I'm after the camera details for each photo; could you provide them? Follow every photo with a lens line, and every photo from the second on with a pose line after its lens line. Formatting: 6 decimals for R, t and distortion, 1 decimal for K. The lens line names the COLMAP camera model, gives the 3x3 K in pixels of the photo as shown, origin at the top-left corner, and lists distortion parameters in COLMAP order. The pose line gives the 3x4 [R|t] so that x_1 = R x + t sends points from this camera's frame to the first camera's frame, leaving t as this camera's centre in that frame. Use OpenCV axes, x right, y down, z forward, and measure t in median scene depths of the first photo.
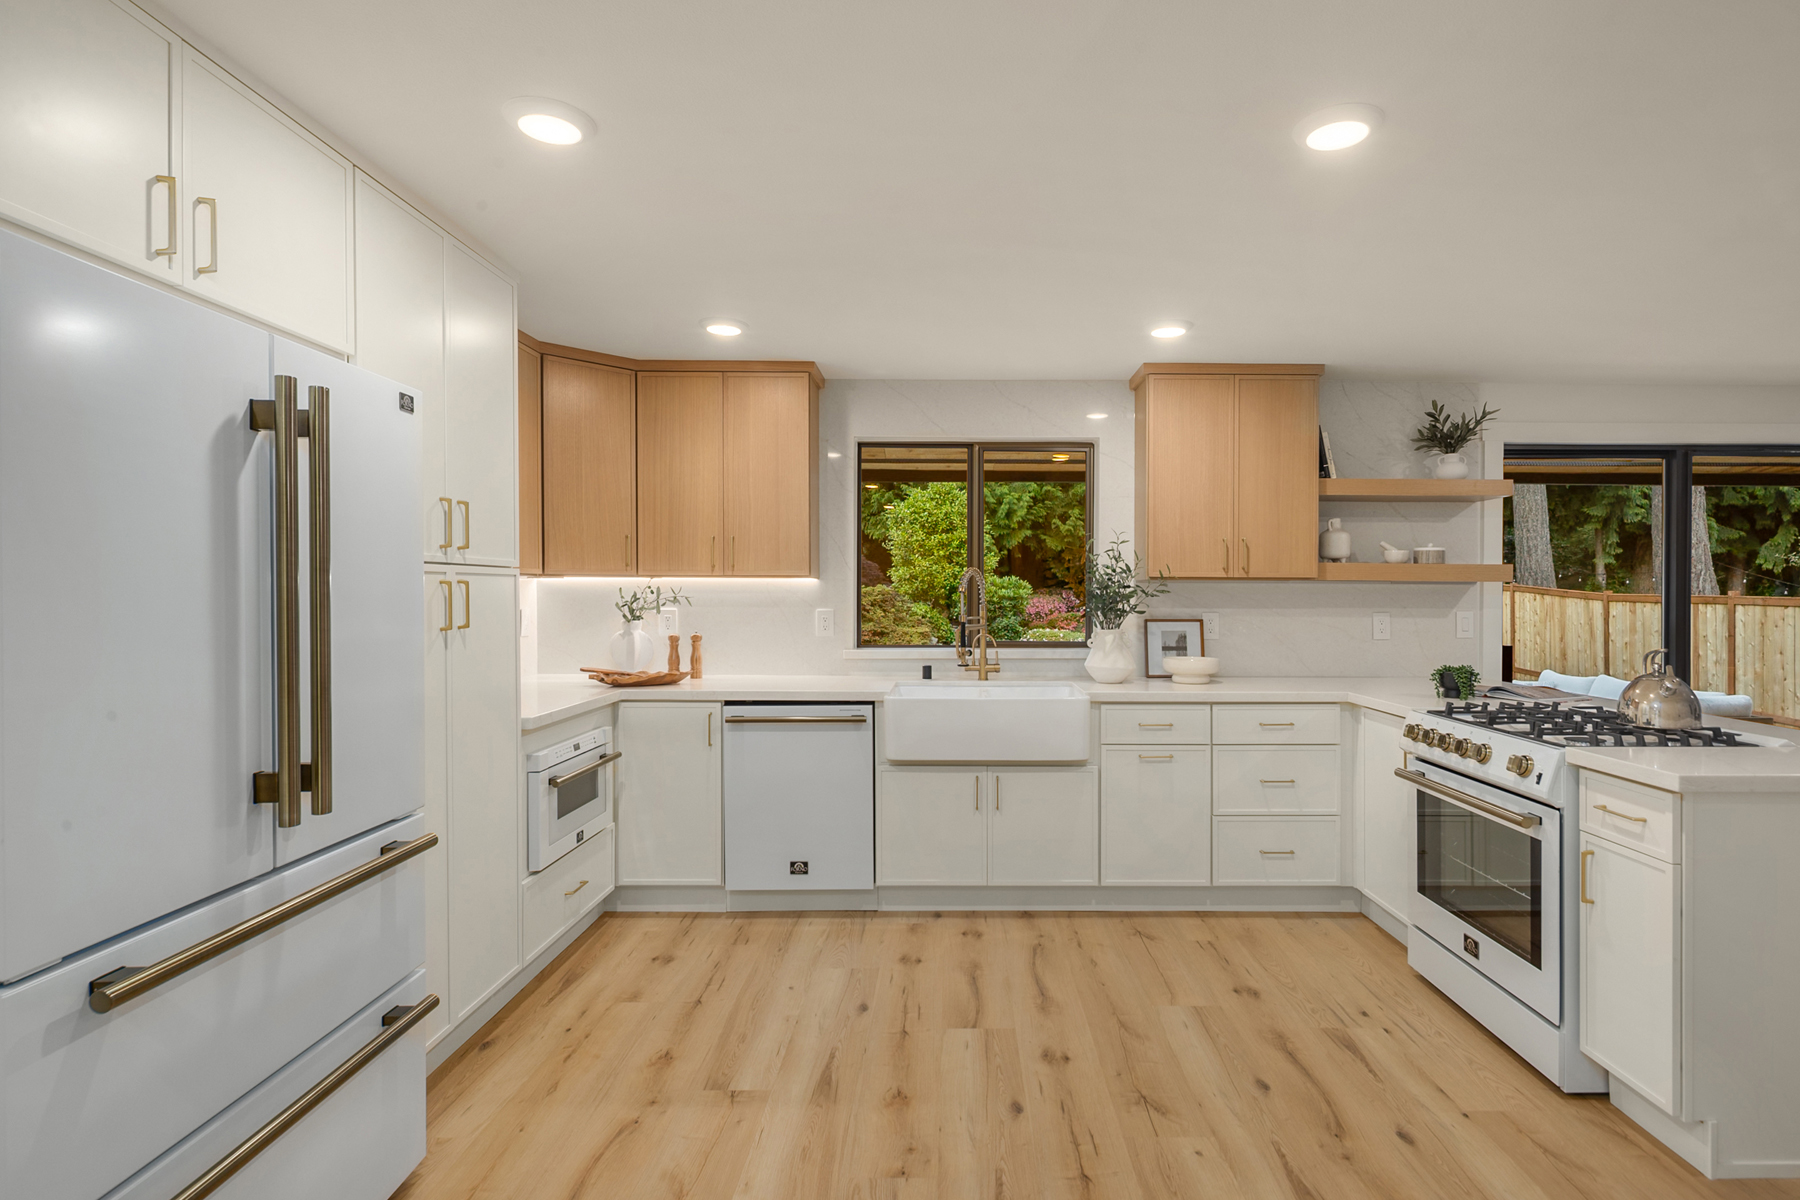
lens RADIAL K [[883.1, 0, 950.3], [0, 883.1, 589.8], [0, 0, 1]] dist [0.000239, -0.000183]
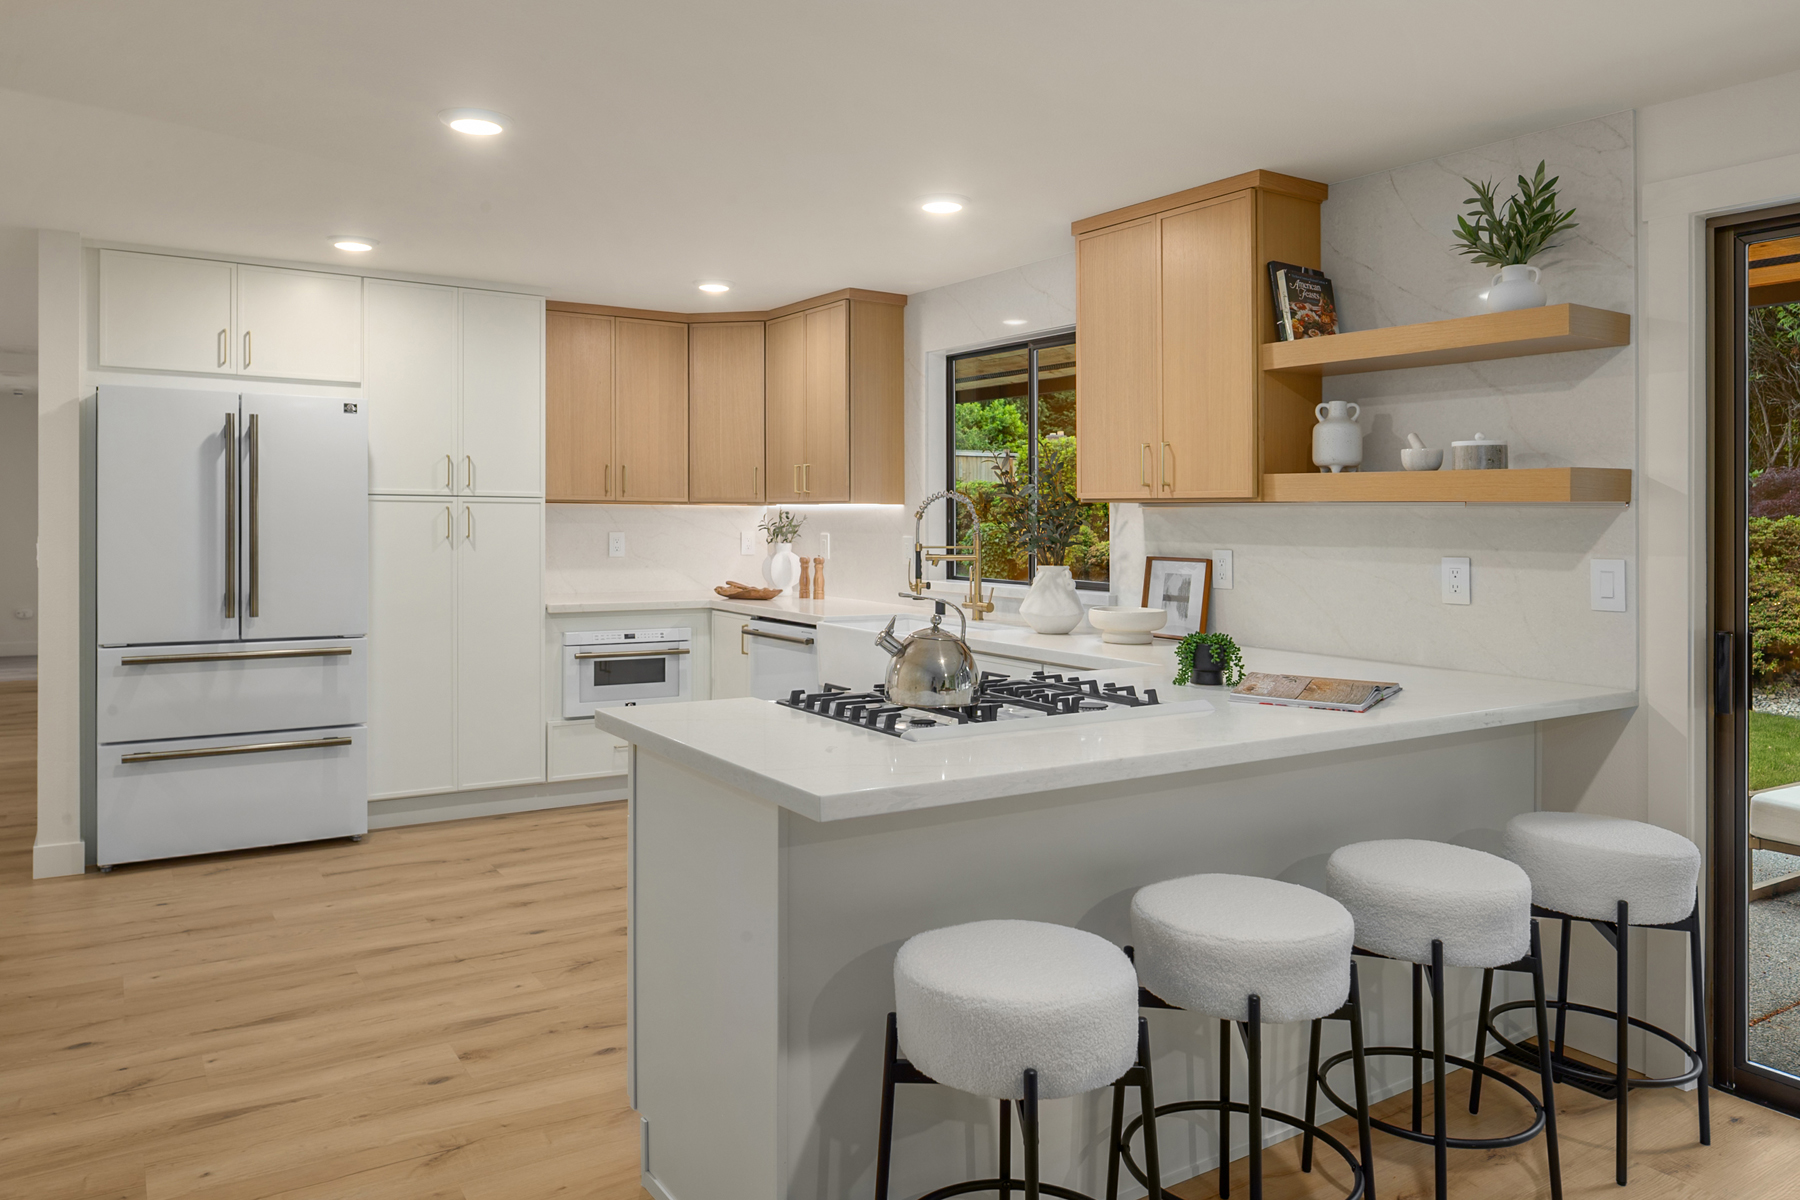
lens RADIAL K [[1236.9, 0, 892.8], [0, 1236.9, 520.5], [0, 0, 1]] dist [-0.003767, -0.000781]
pose [[0.540506, 0.003818, -0.841331, 1.045706], [-0.007609, 0.999971, -0.000350, 0.005633], [0.841305, 0.006591, 0.540520, 0.281189]]
